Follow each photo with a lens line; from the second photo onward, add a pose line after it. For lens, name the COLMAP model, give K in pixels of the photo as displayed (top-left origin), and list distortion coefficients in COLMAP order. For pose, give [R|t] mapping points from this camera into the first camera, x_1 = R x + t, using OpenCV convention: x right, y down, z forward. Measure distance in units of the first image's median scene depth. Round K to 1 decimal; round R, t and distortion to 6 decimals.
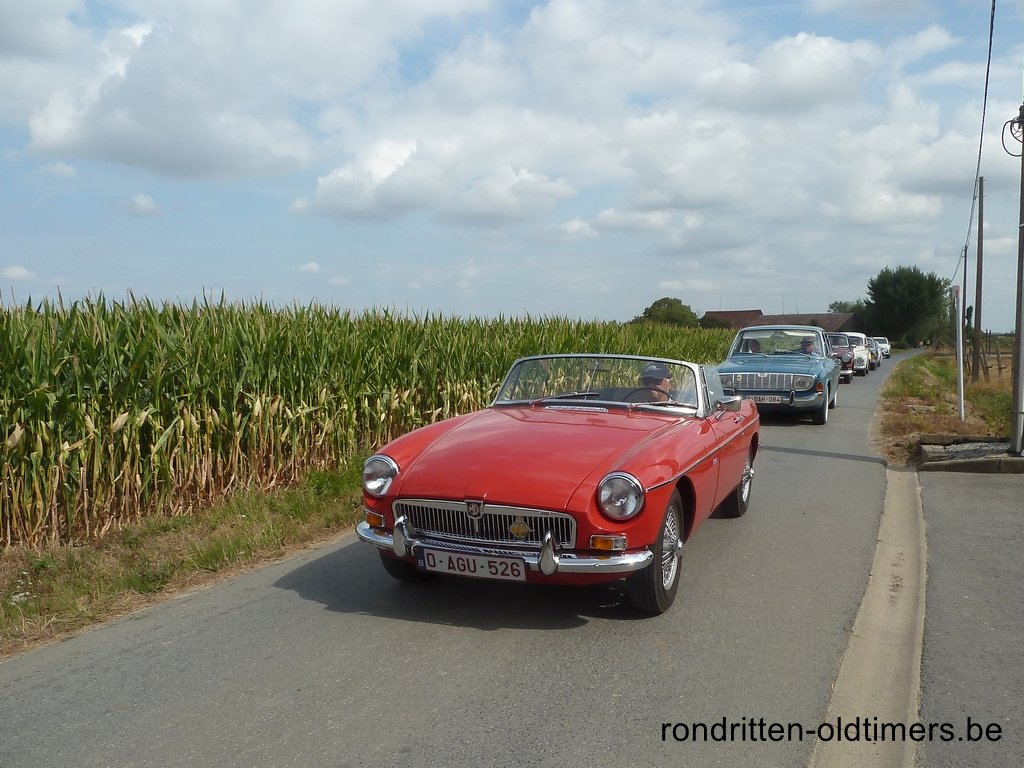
lens RADIAL K [[874.4, 0, 551.6], [0, 874.4, 431.6], [0, 0, 1]] dist [-0.034884, 0.009961]
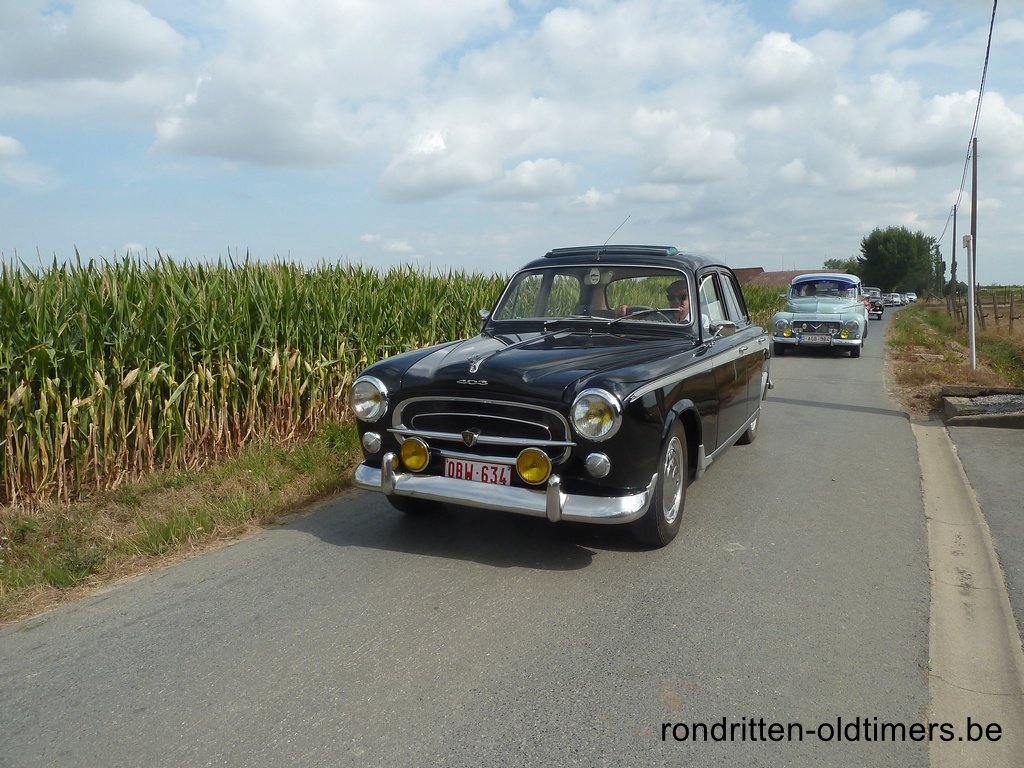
lens RADIAL K [[758.4, 0, 517.6], [0, 758.4, 375.4], [0, 0, 1]] dist [-0.034465, 0.003084]
pose [[0.996985, -0.004022, -0.077488, 0.017023], [0.003924, 0.999991, -0.001415, -0.008829], [0.077493, 0.001107, 0.996992, 0.129833]]
